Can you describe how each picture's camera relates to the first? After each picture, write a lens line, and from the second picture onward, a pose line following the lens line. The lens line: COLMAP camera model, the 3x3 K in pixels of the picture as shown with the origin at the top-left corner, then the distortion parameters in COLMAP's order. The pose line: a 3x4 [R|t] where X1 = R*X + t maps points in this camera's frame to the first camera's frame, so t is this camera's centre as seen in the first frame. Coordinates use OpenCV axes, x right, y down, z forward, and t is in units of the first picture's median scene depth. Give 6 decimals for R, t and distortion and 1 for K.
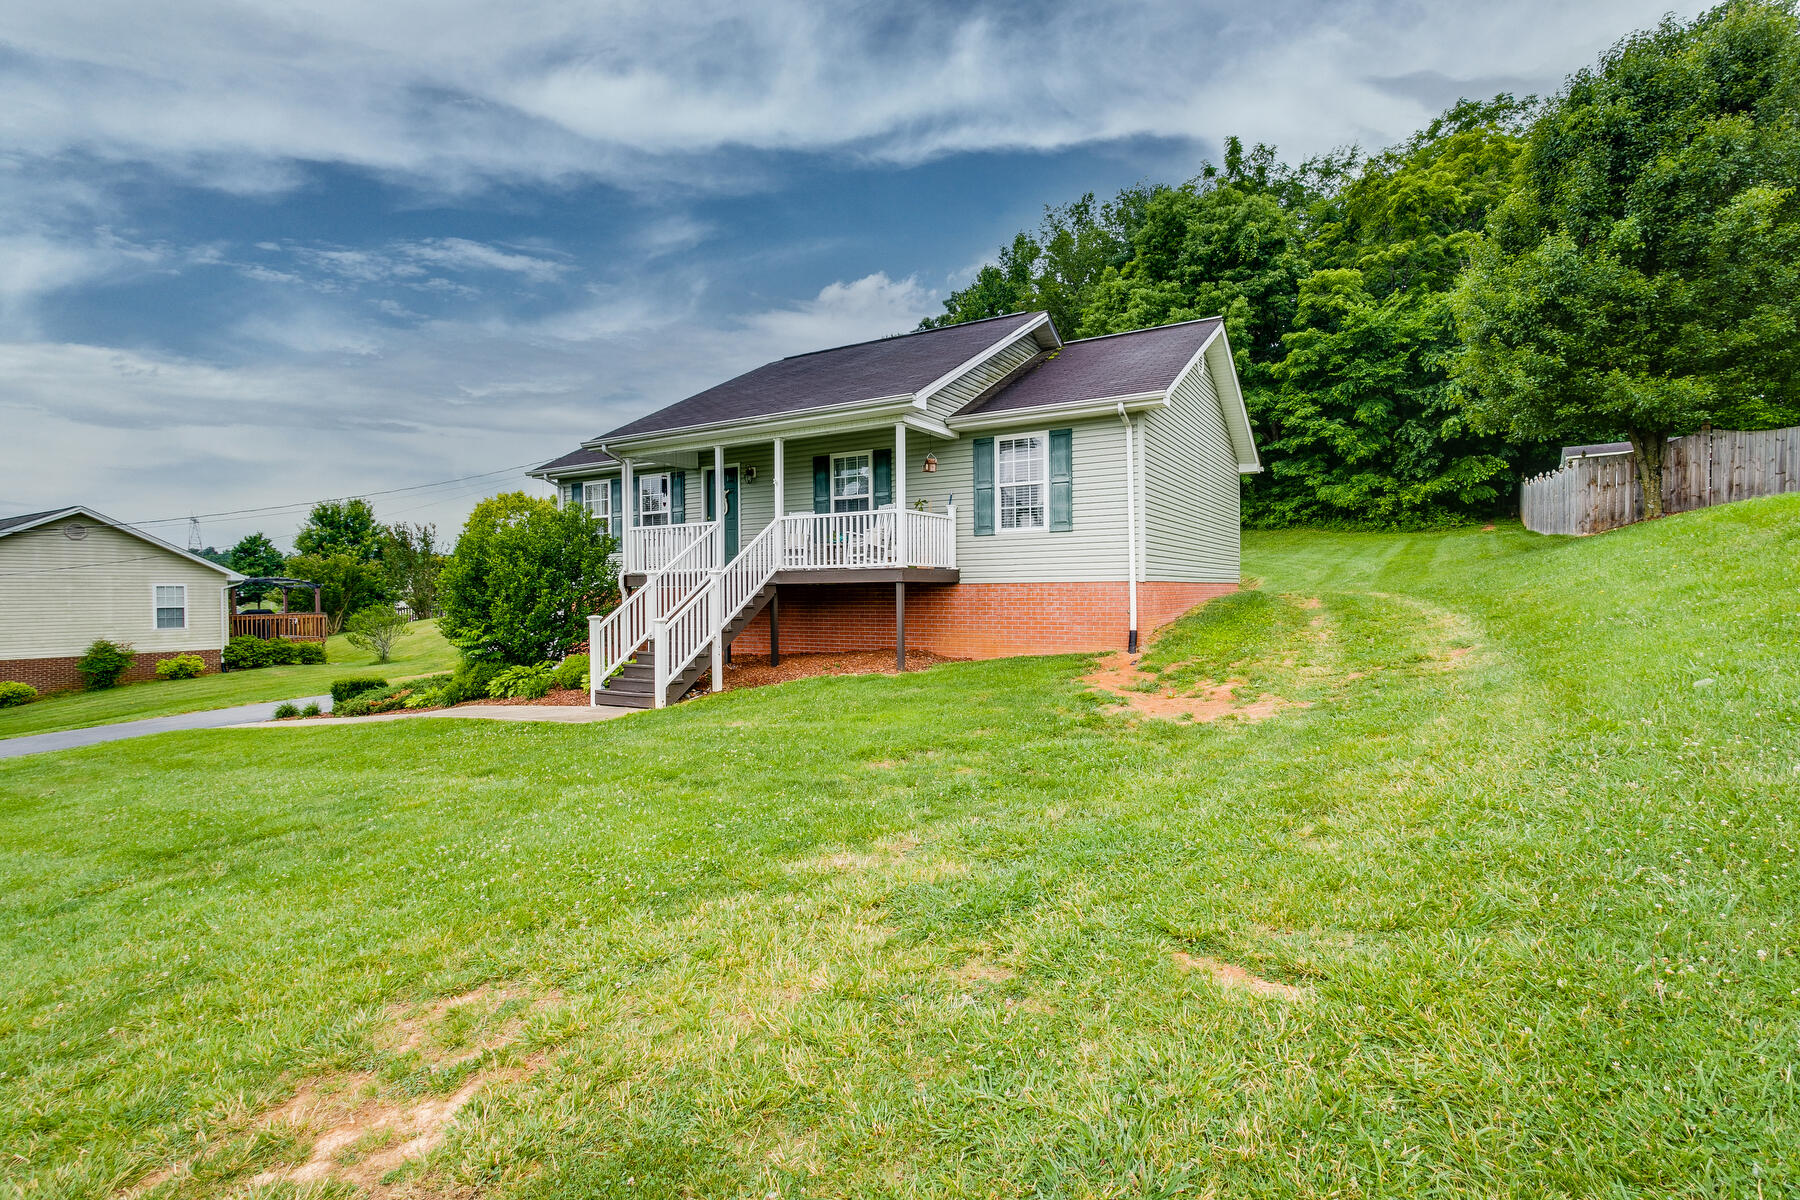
lens RADIAL K [[855.8, 0, 901.1], [0, 855.8, 595.0], [0, 0, 1]] dist [0.003020, 0.001003]
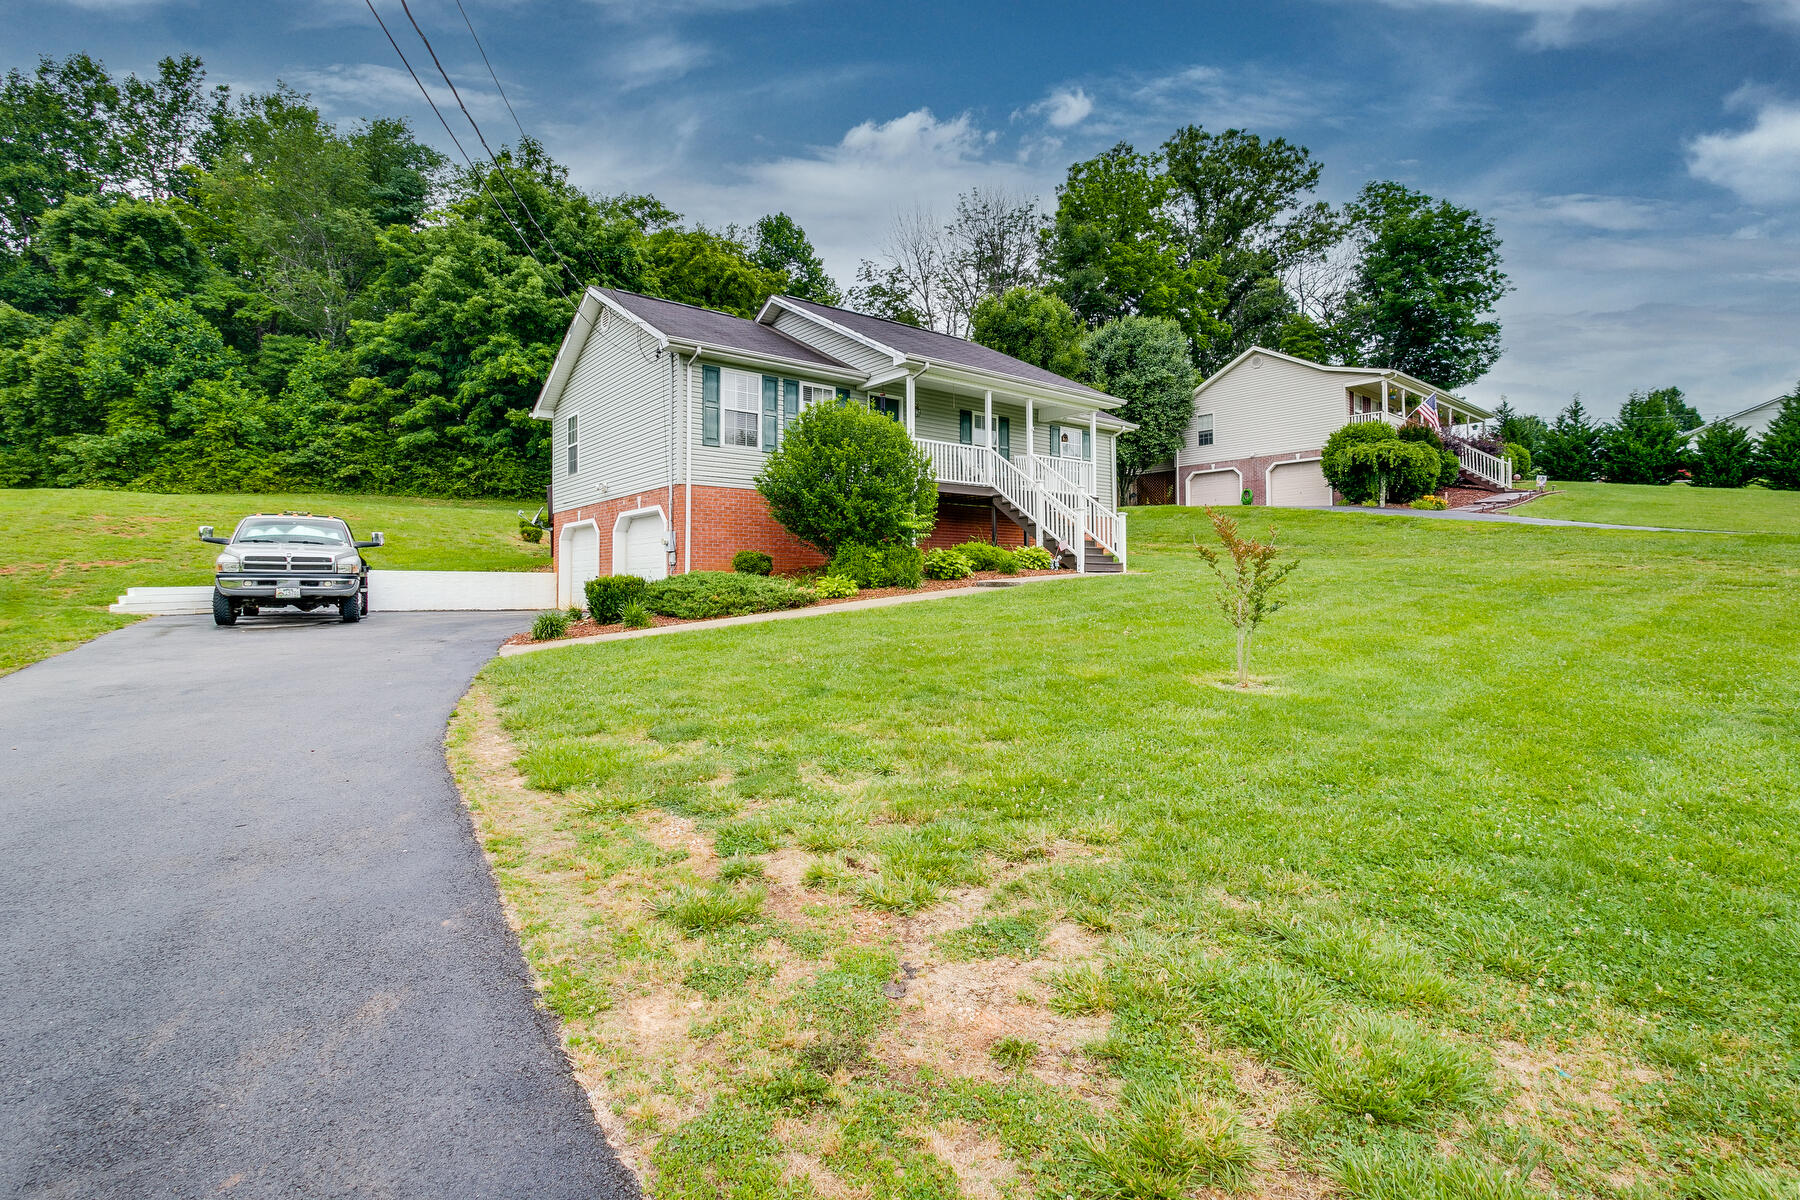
lens RADIAL K [[854.0, 0, 903.0], [0, 854.0, 564.5], [0, 0, 1]] dist [0.003979, -0.000046]
pose [[0.357675, 0.036290, 0.933141, -1.438308], [-0.000178, 0.999247, -0.038793, 0.140126], [-0.933846, 0.013710, 0.357412, 0.635859]]
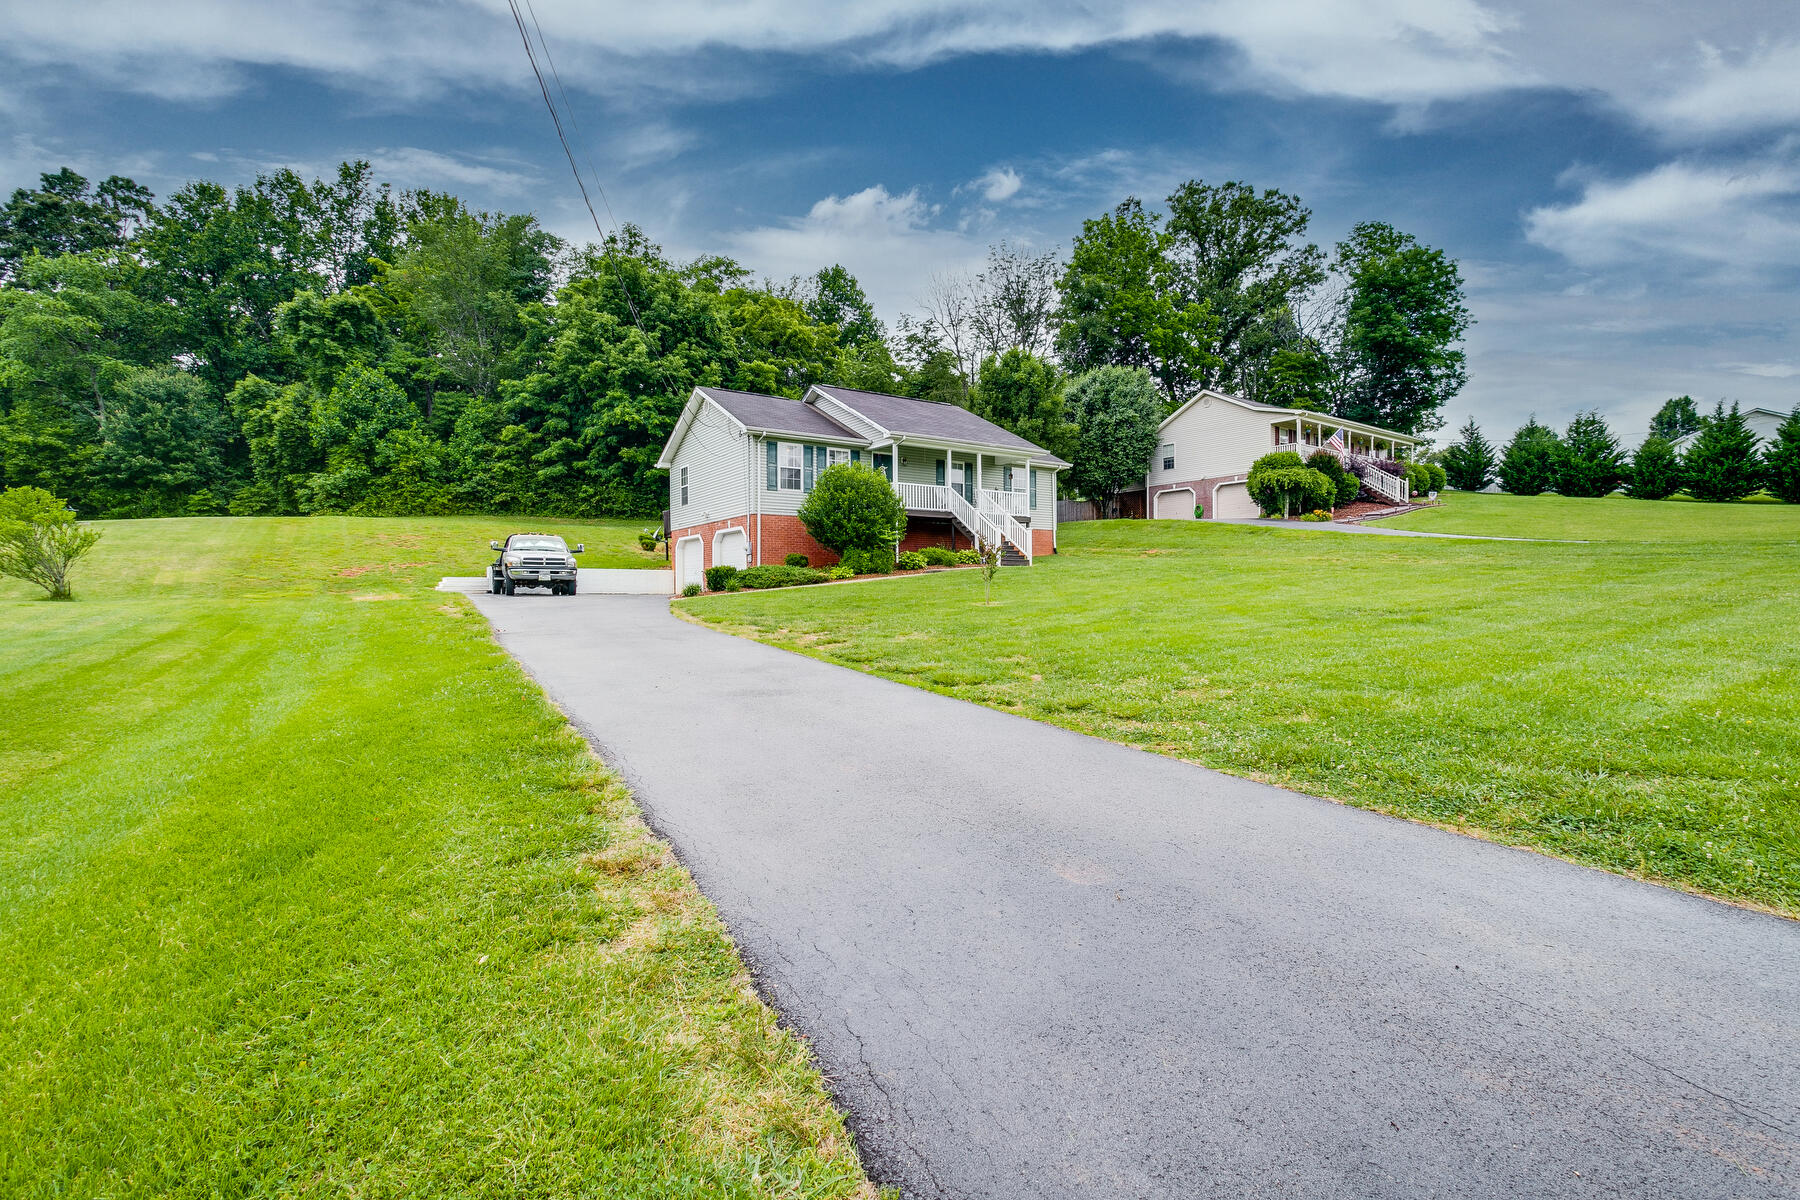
lens RADIAL K [[855.8, 0, 901.1], [0, 855.8, 595.0], [0, 0, 1]] dist [0.003020, 0.001003]
pose [[0.434657, 0.012223, 0.900513, -2.047617], [0.001471, 0.999897, -0.014282, 0.196246], [-0.900595, 0.007532, 0.434595, 0.204278]]
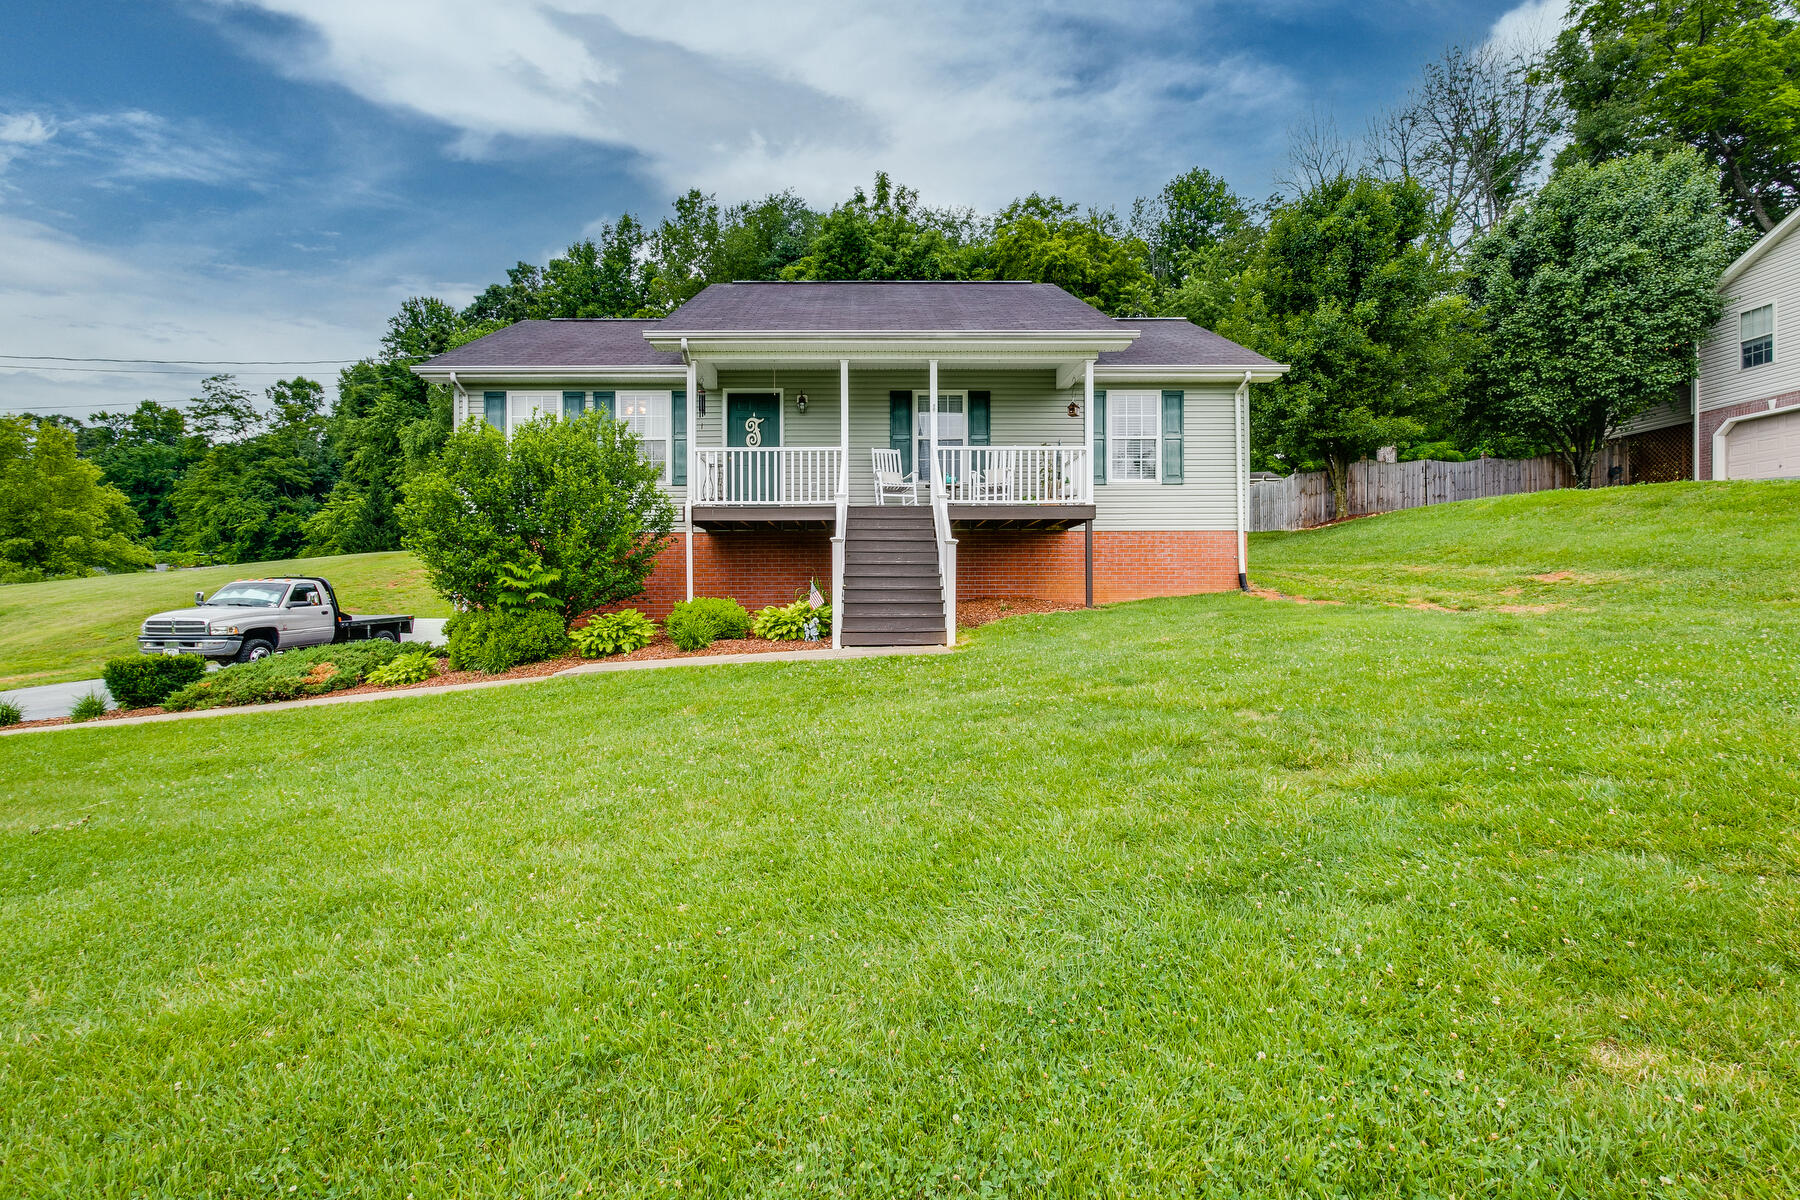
lens RADIAL K [[855.8, 0, 901.1], [0, 855.8, 595.0], [0, 0, 1]] dist [0.003020, 0.001003]
pose [[0.856370, 0.011172, 0.516242, -0.589312], [-0.005264, 0.999903, -0.012906, 0.072732], [-0.516336, 0.008335, 0.856345, 0.218201]]
